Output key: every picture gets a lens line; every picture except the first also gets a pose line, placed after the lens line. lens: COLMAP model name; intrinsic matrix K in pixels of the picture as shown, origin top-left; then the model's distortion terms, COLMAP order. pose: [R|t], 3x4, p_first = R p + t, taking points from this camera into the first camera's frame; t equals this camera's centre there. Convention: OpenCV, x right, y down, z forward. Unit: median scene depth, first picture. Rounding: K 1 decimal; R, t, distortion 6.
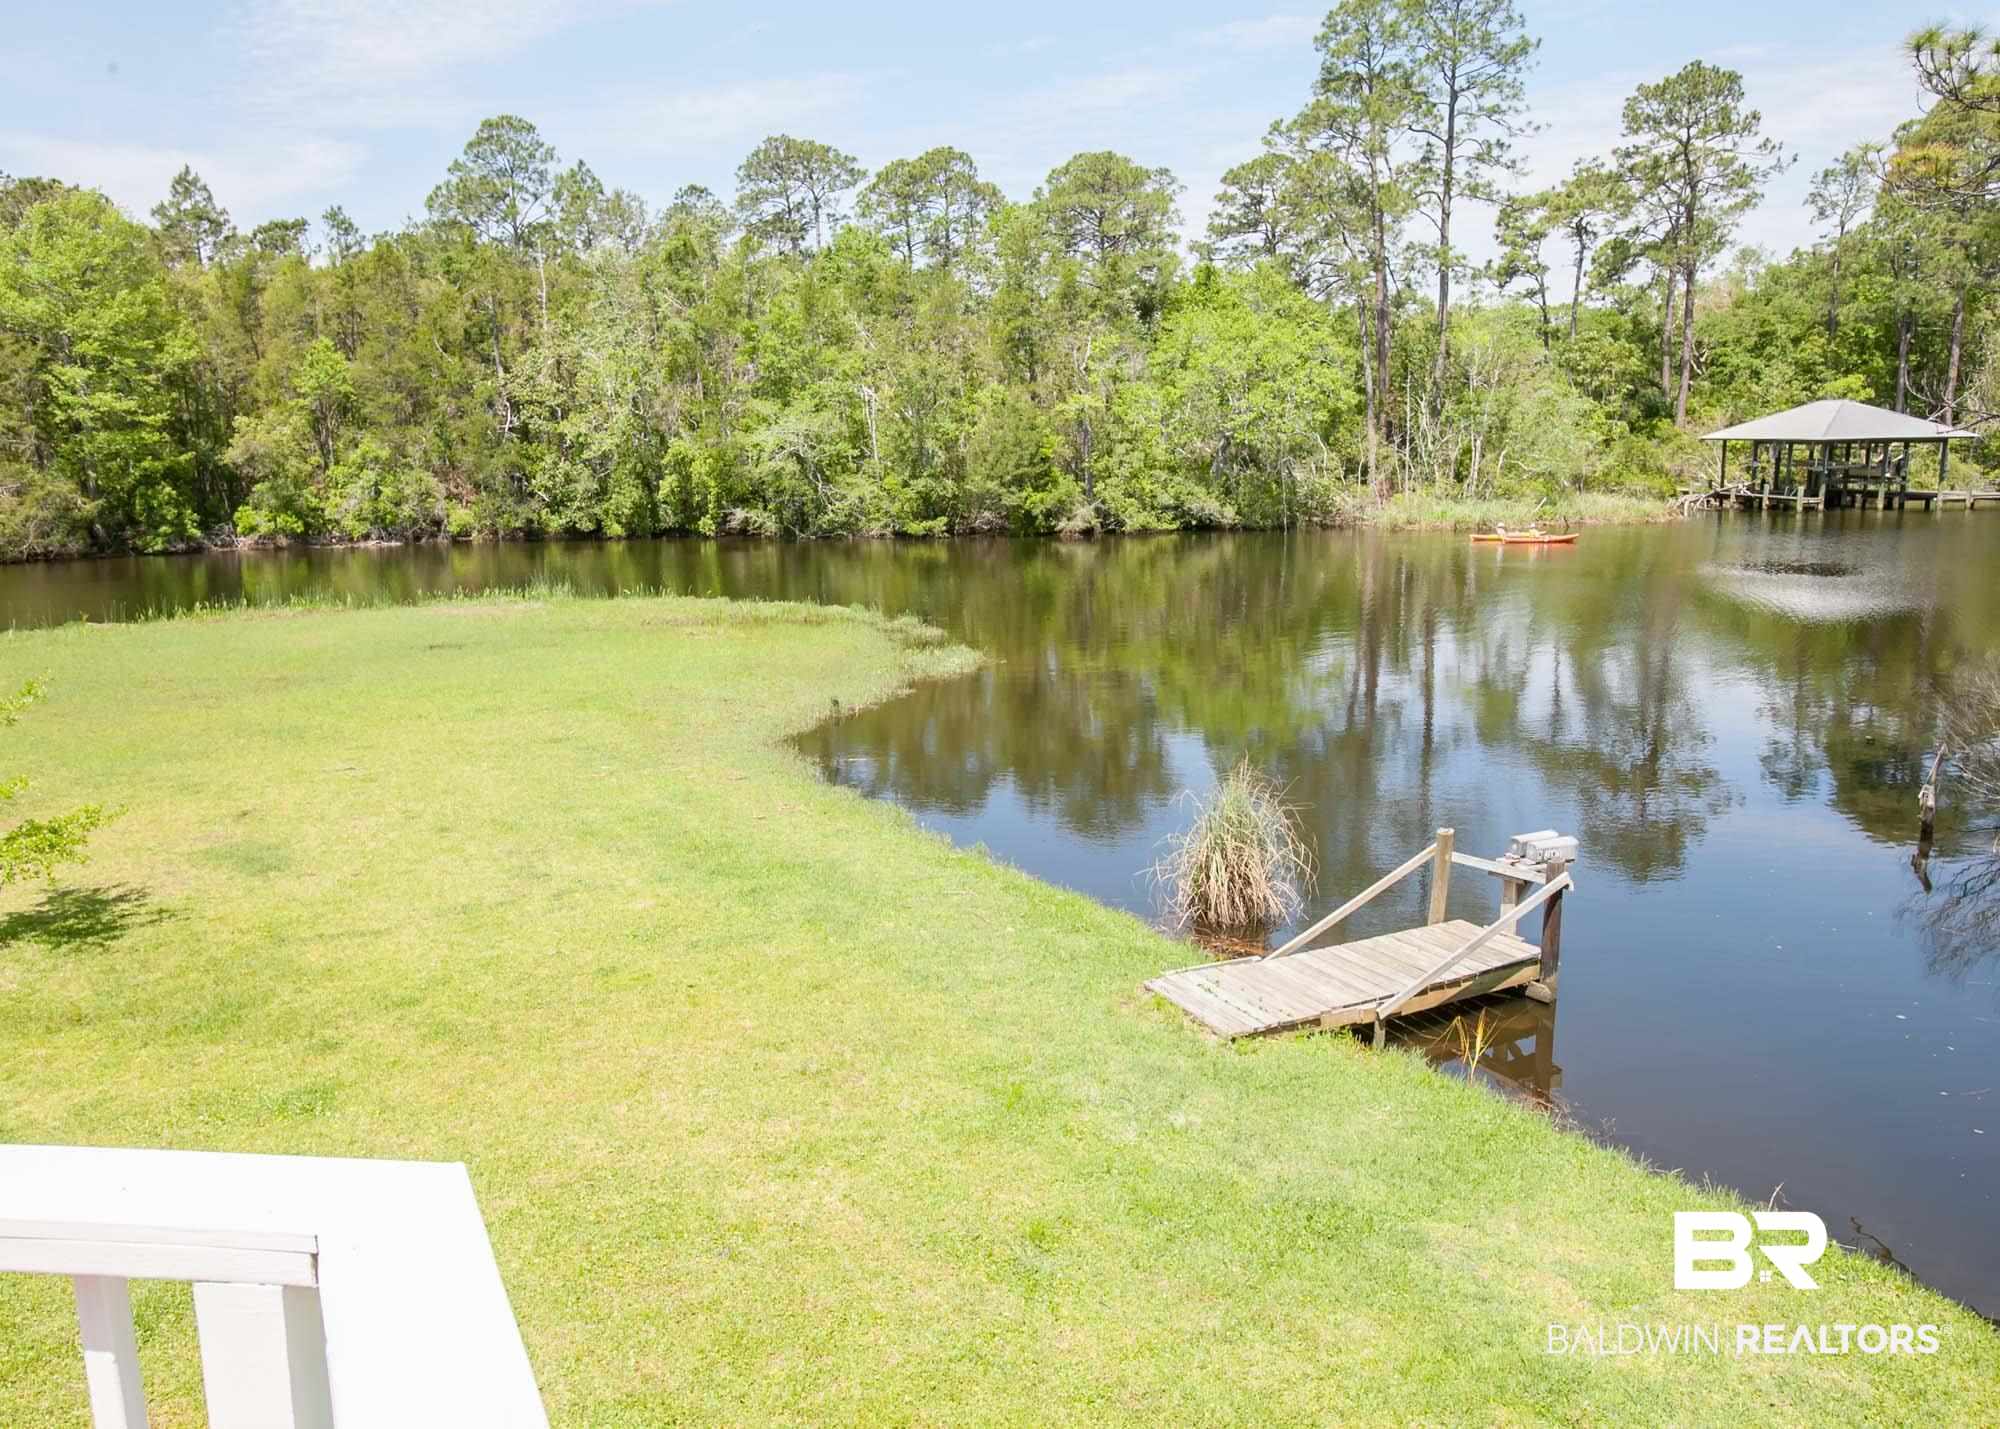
lens RADIAL K [[1433.9, 0, 1006.7], [0, 1433.9, 702.6], [0, 0, 1]] dist [-0.056199, 0.072349]
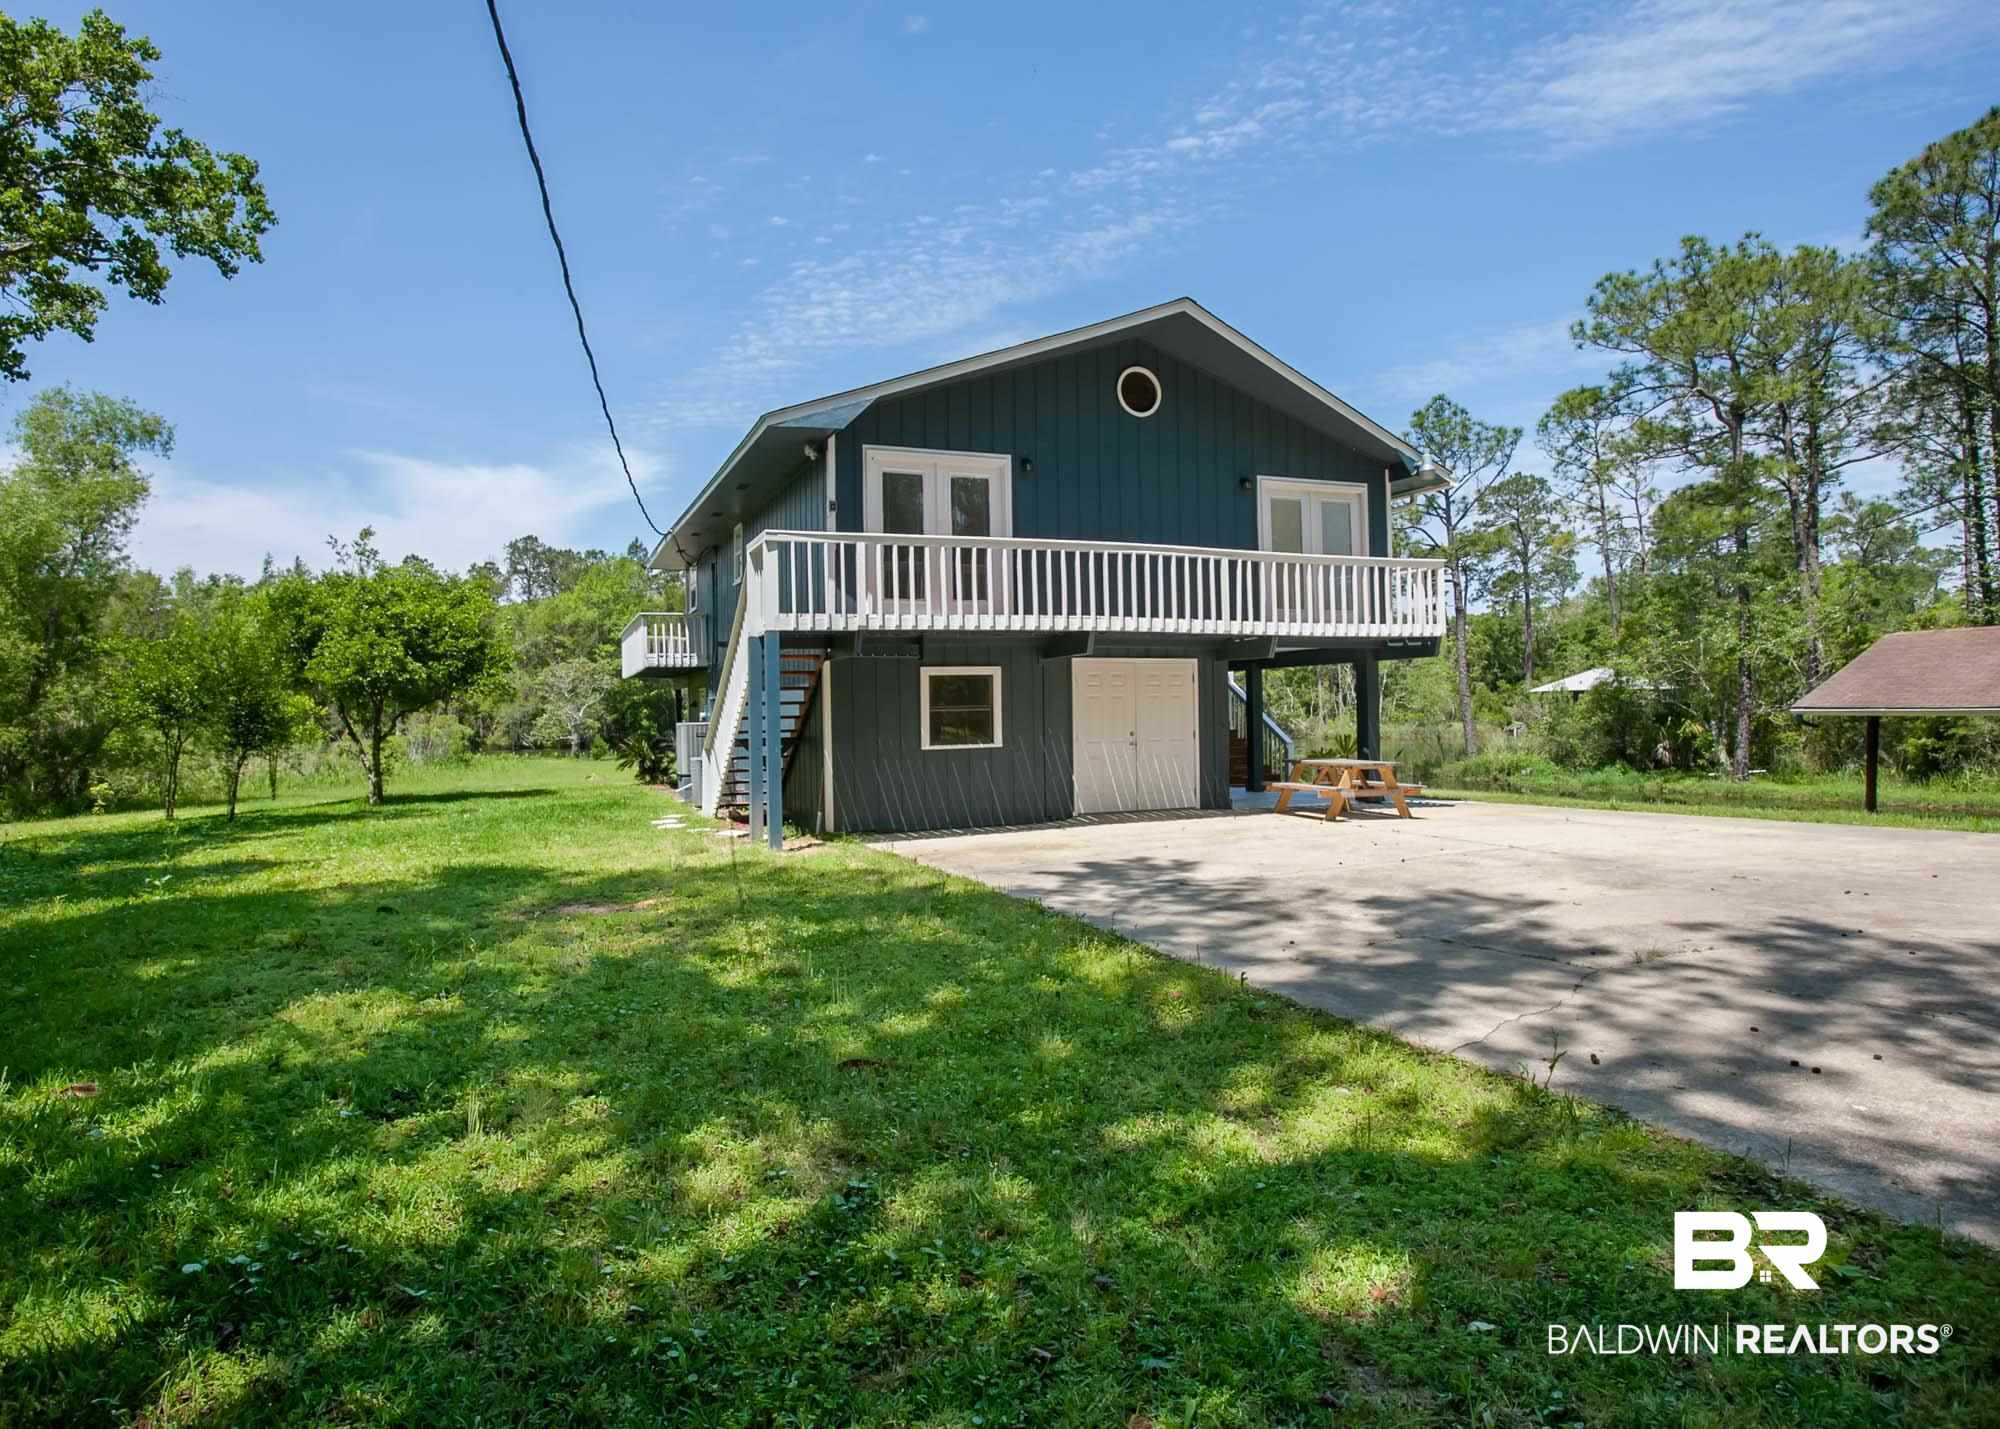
lens RADIAL K [[1165.5, 0, 1001.8], [0, 1165.5, 668.0], [0, 0, 1]] dist [-0.070212, 0.037390]
pose [[0.995962, 0.003086, -0.089725, 0.003929], [-0.023238, 0.974211, -0.224437, 0.112918], [0.086718, 0.225616, 0.970349, -0.397488]]
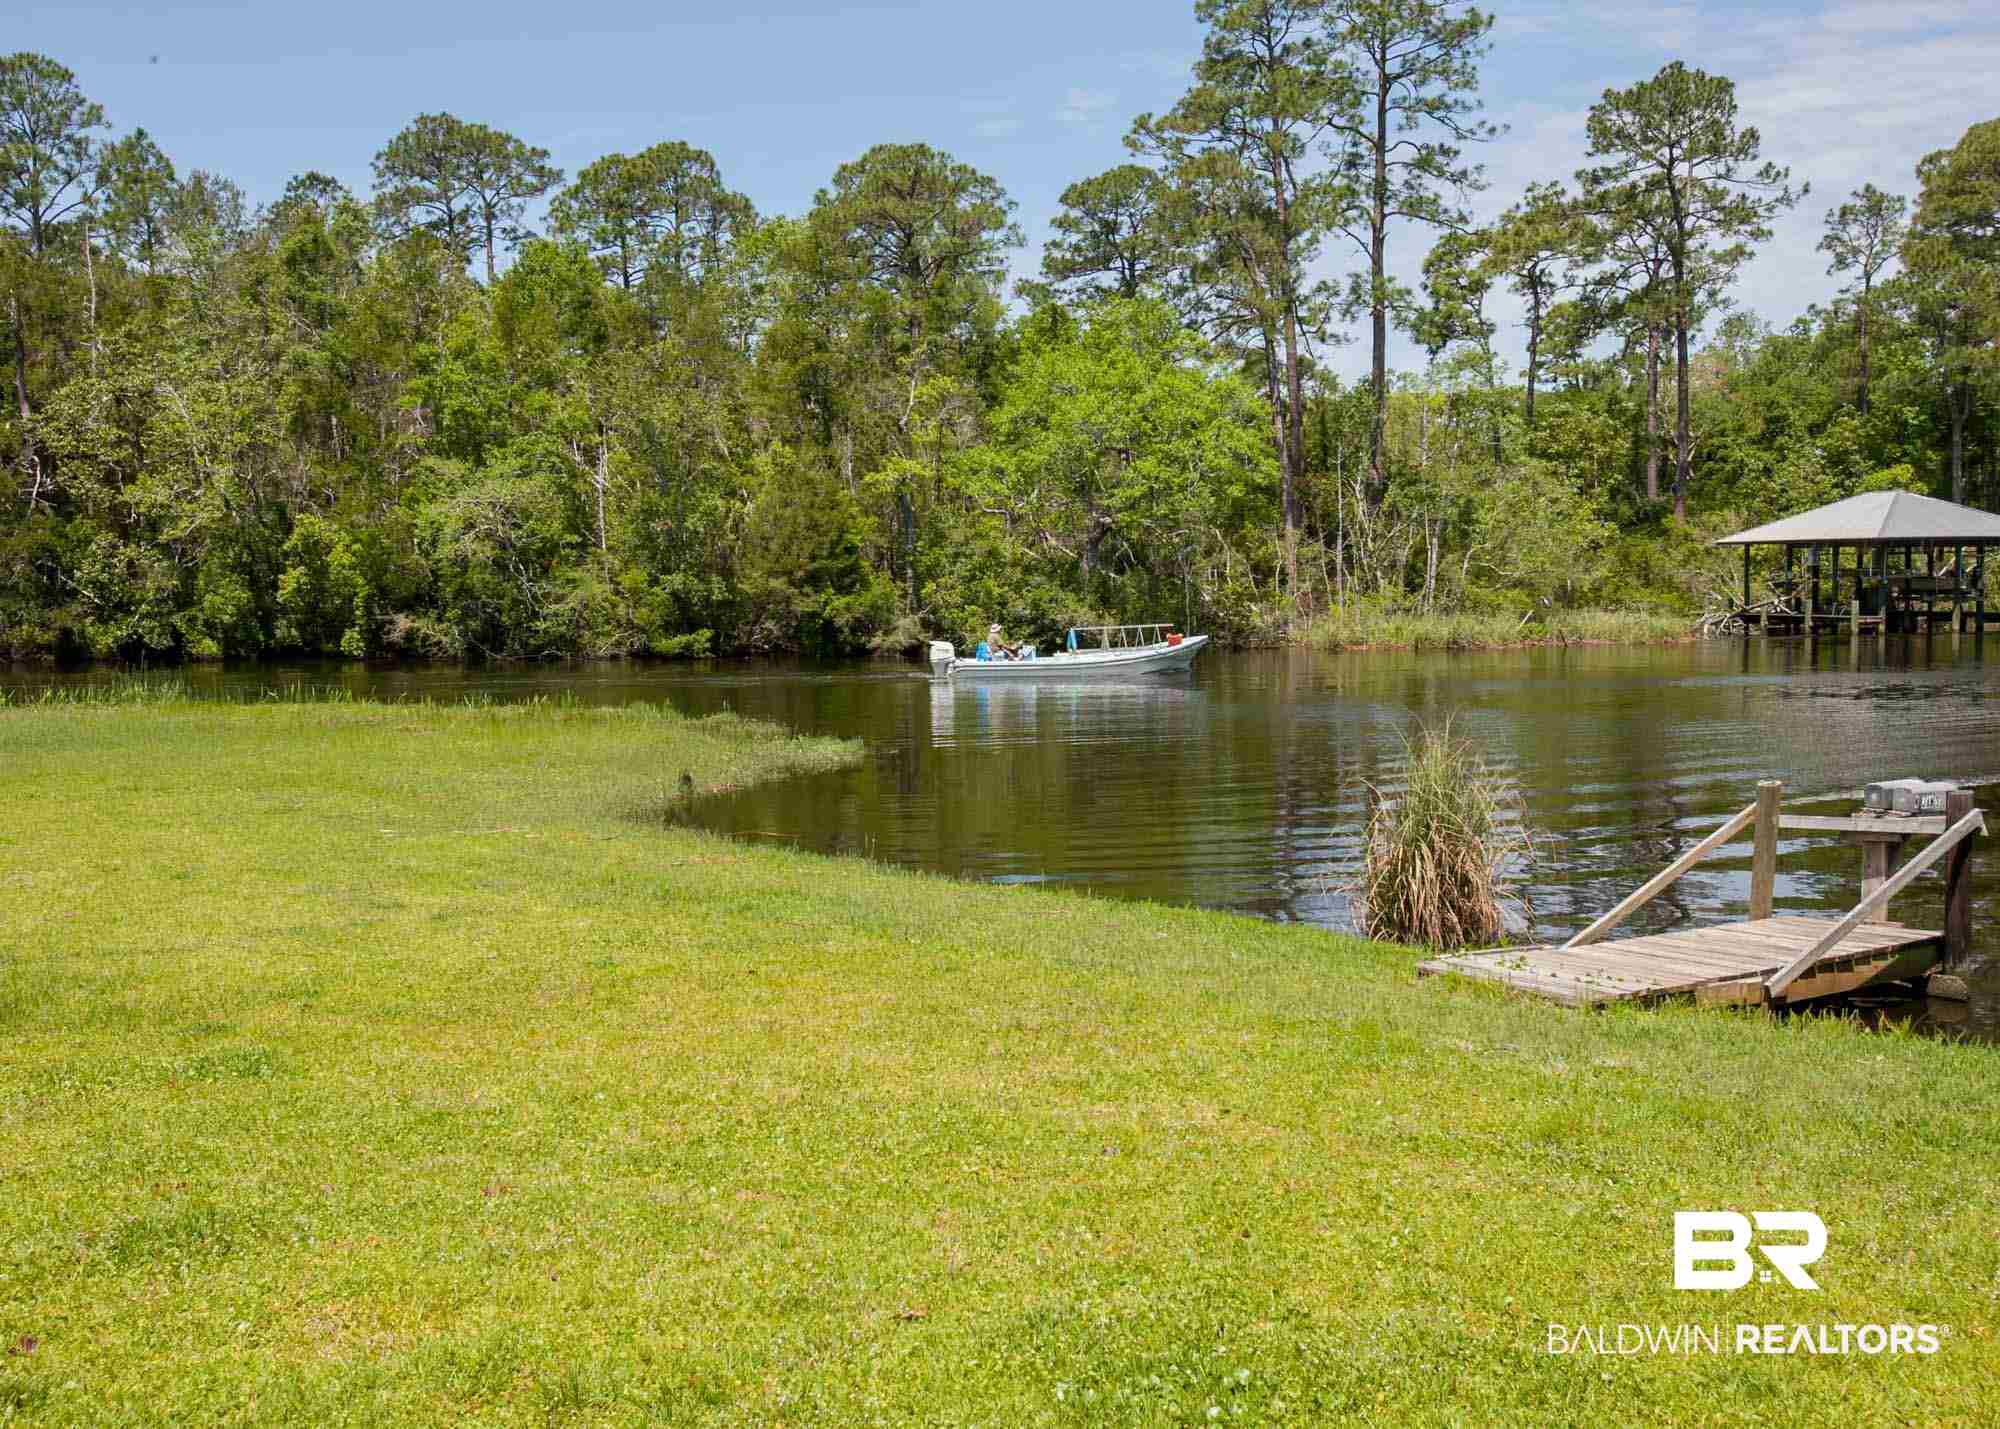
lens RADIAL K [[2043.1, 0, 995.5], [0, 2043.1, 719.5], [0, 0, 1]] dist [-0.011337, 0.130021]
pose [[0.990191, 0.000190, 0.139723, -0.039166], [0.016780, 0.992600, -0.120266, 0.031961], [-0.138712, 0.121431, 0.982860, 0.010185]]
